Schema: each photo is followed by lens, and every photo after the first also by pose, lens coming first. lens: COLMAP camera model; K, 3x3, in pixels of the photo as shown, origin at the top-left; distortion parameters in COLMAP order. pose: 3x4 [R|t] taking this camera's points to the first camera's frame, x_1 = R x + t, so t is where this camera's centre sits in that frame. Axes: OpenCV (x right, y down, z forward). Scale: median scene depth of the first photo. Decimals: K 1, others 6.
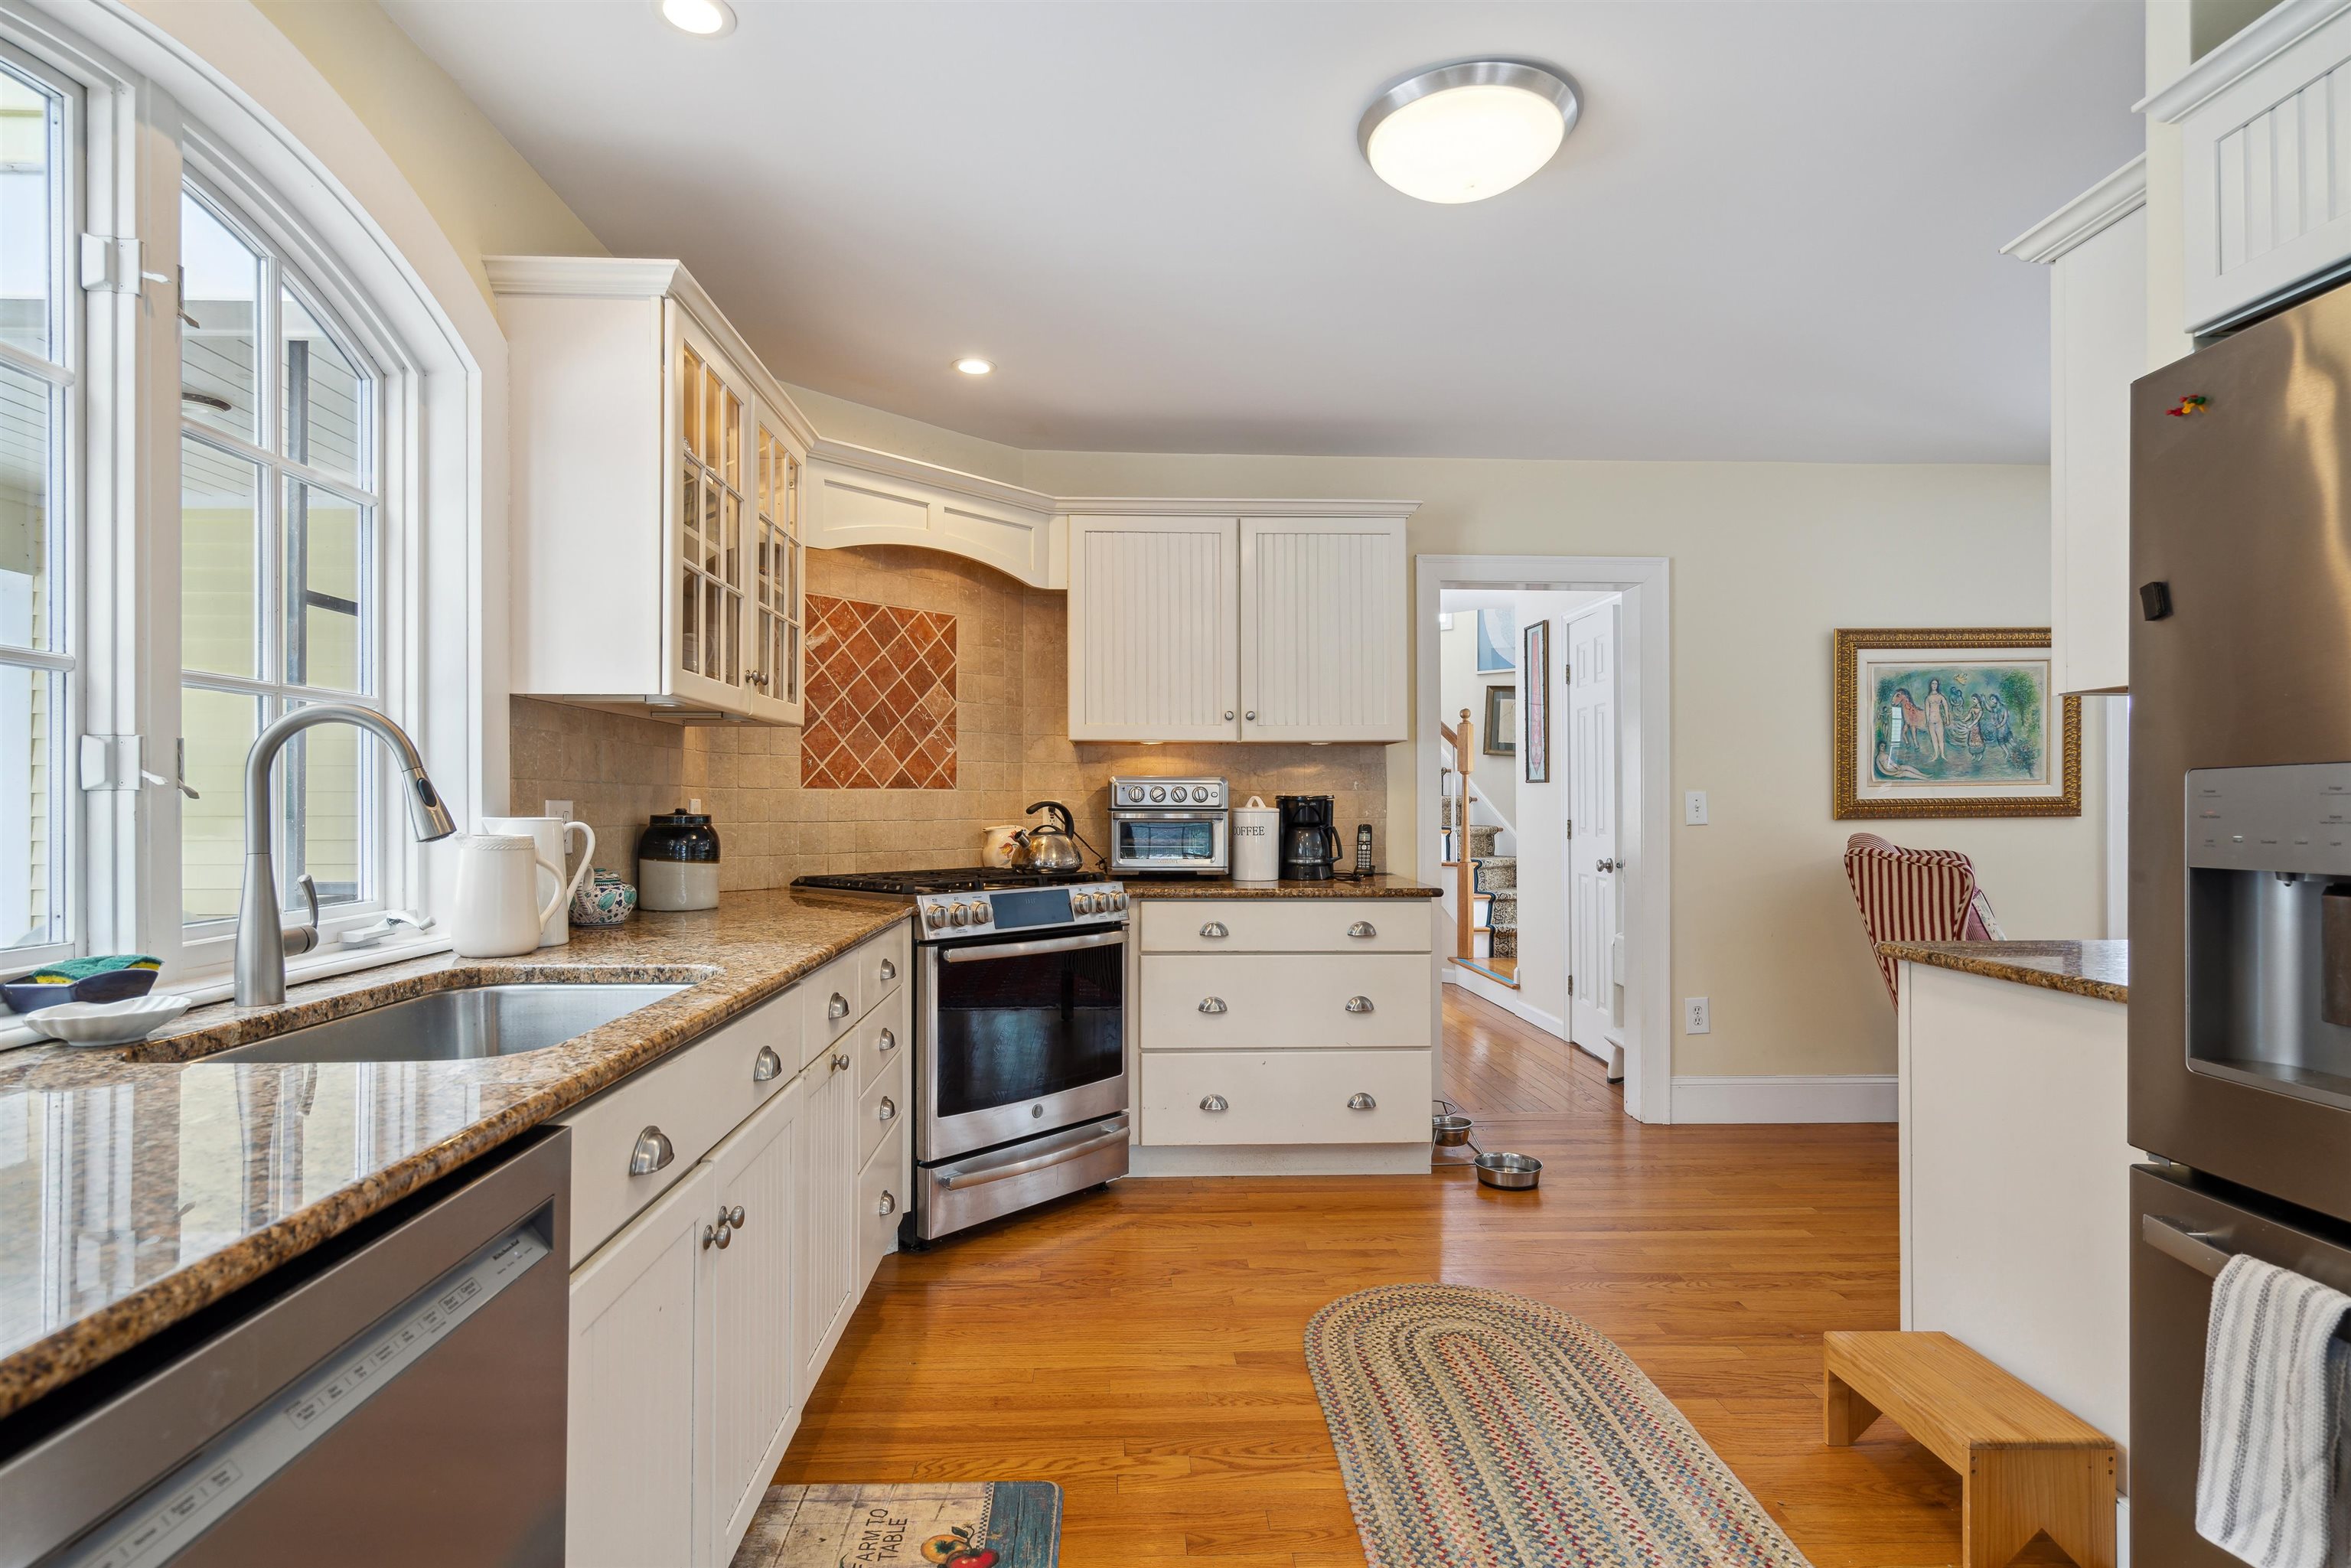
lens RADIAL K [[1228.1, 0, 1171.4], [0, 1228.1, 790.3], [0, 0, 1]] dist [0.000165, 0.000000]
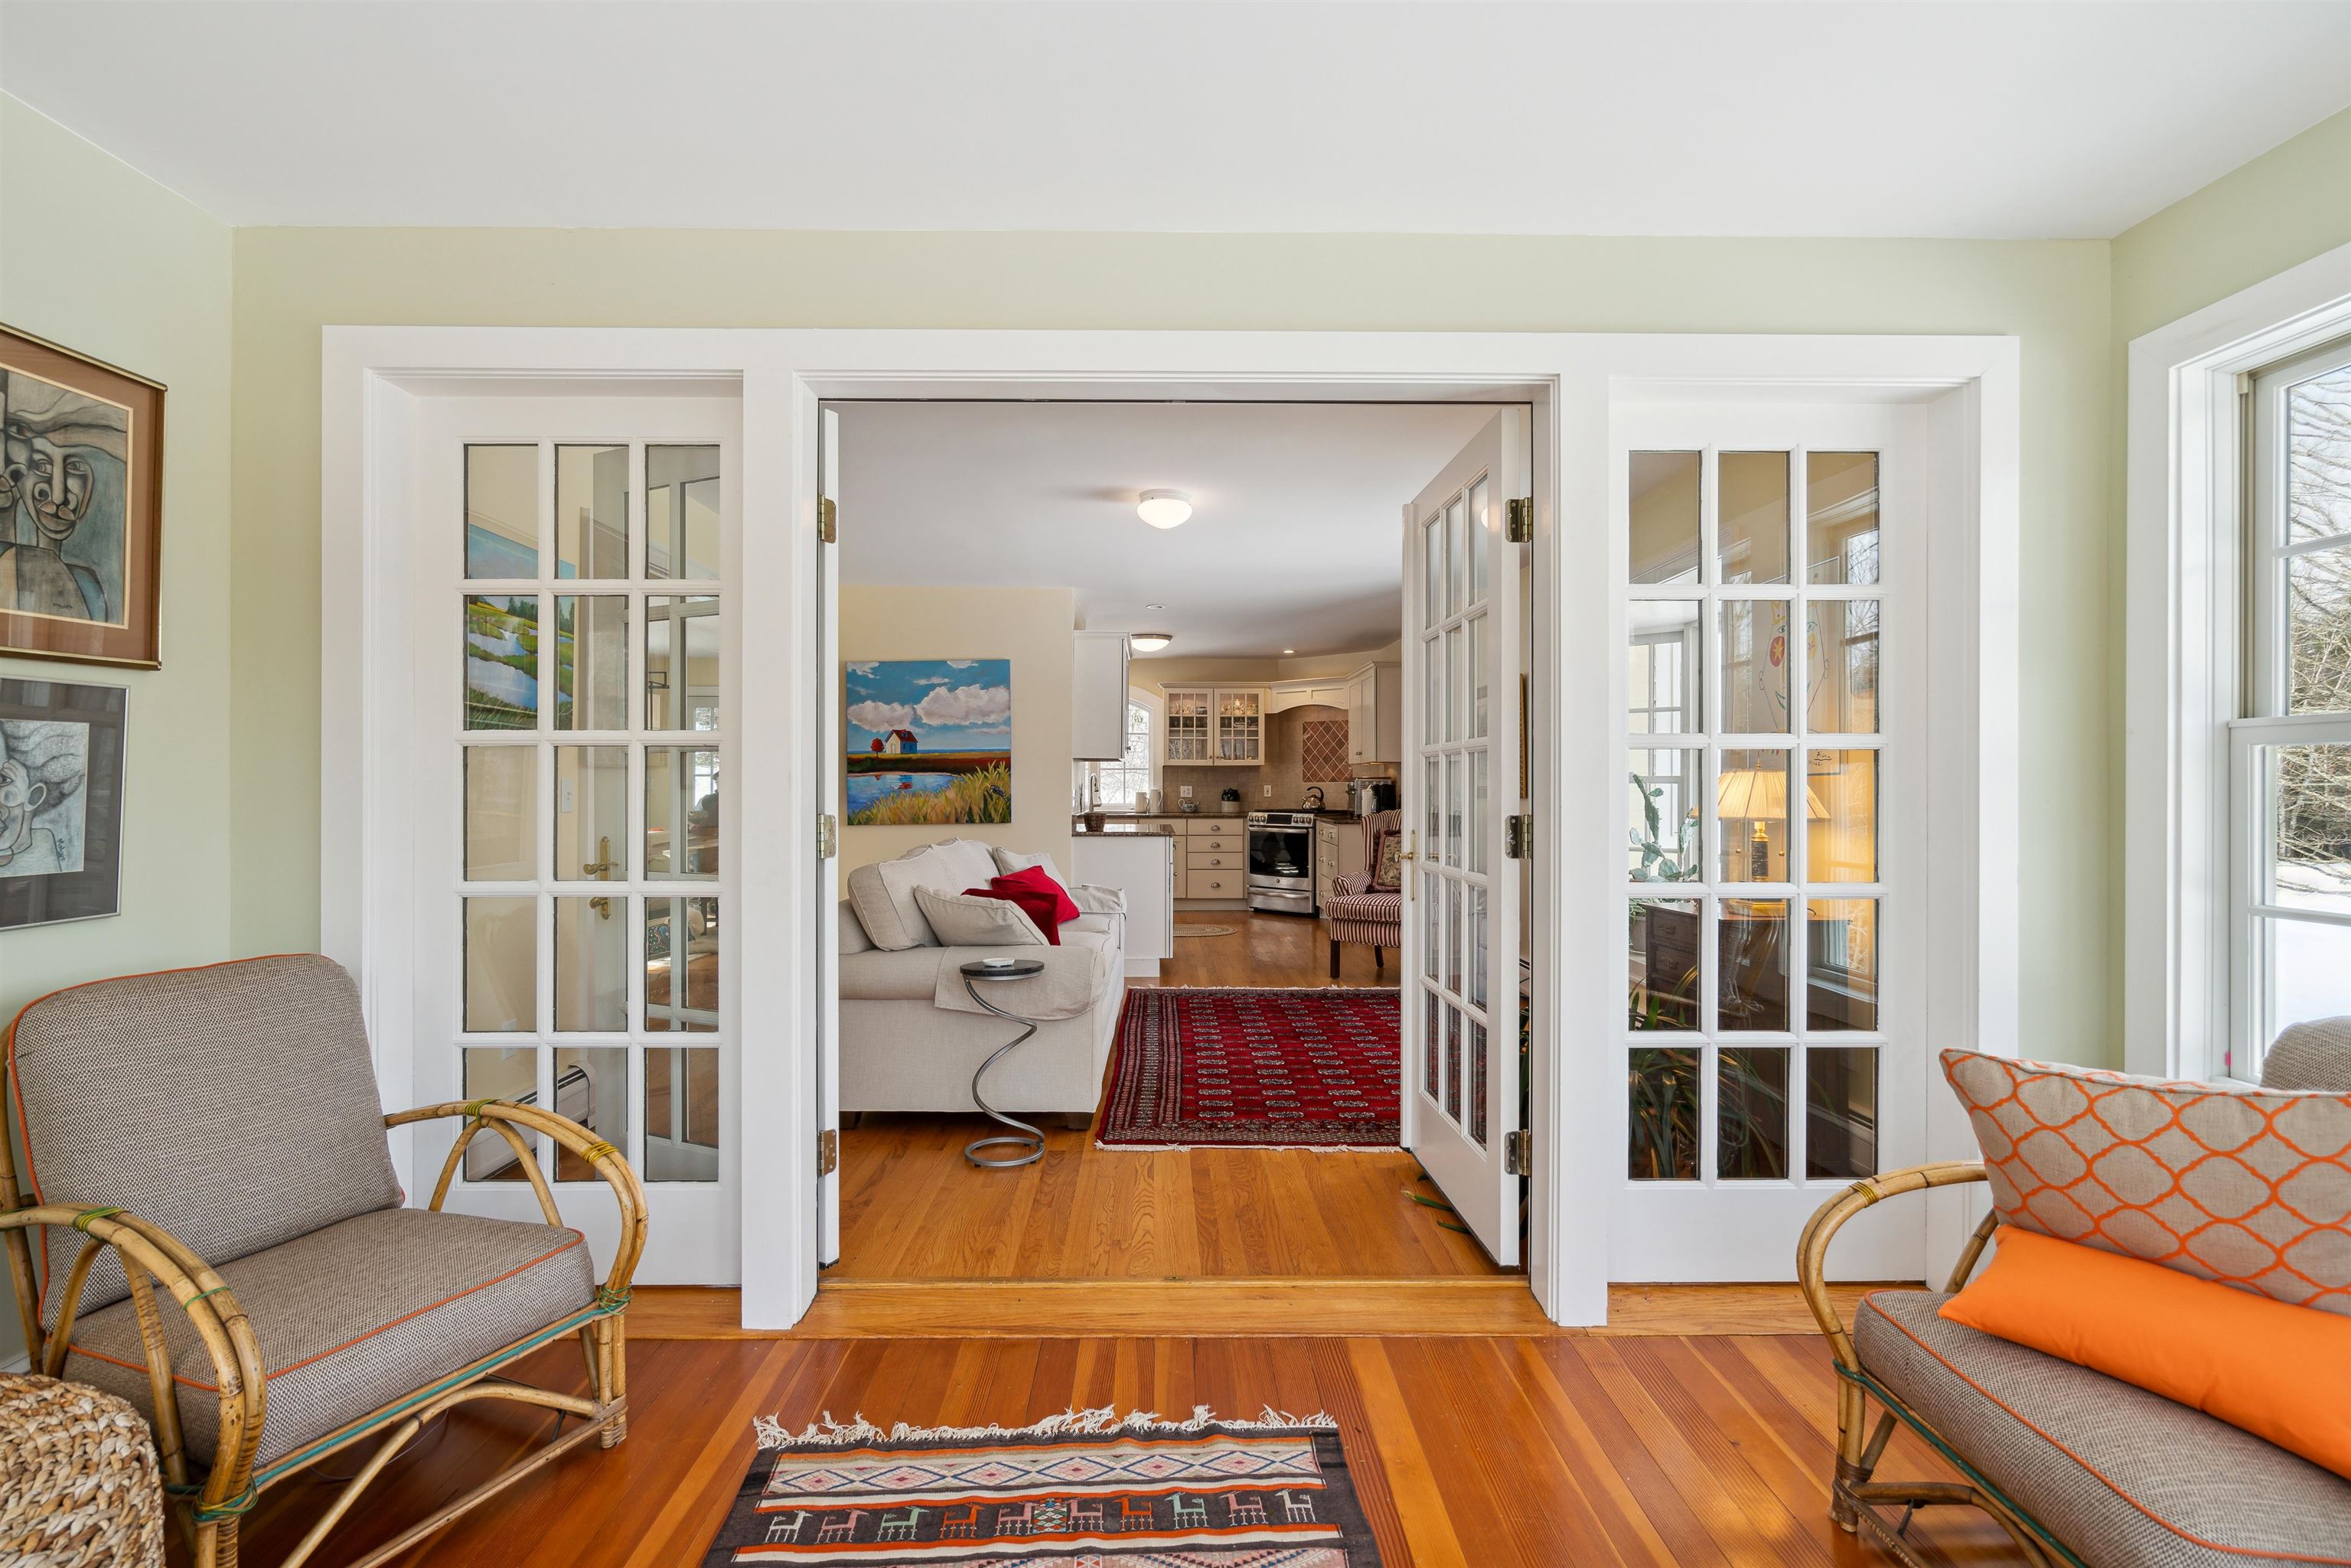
lens RADIAL K [[1123.7, 0, 1174.3], [0, 1123.7, 777.9], [0, 0, 1]] dist [-0.000069, 0.000000]
pose [[-0.023135, 0.003015, -0.999728, 2.599604], [0.011711, 0.999928, 0.002745, -0.023343], [0.999664, -0.011644, -0.023168, 0.706636]]
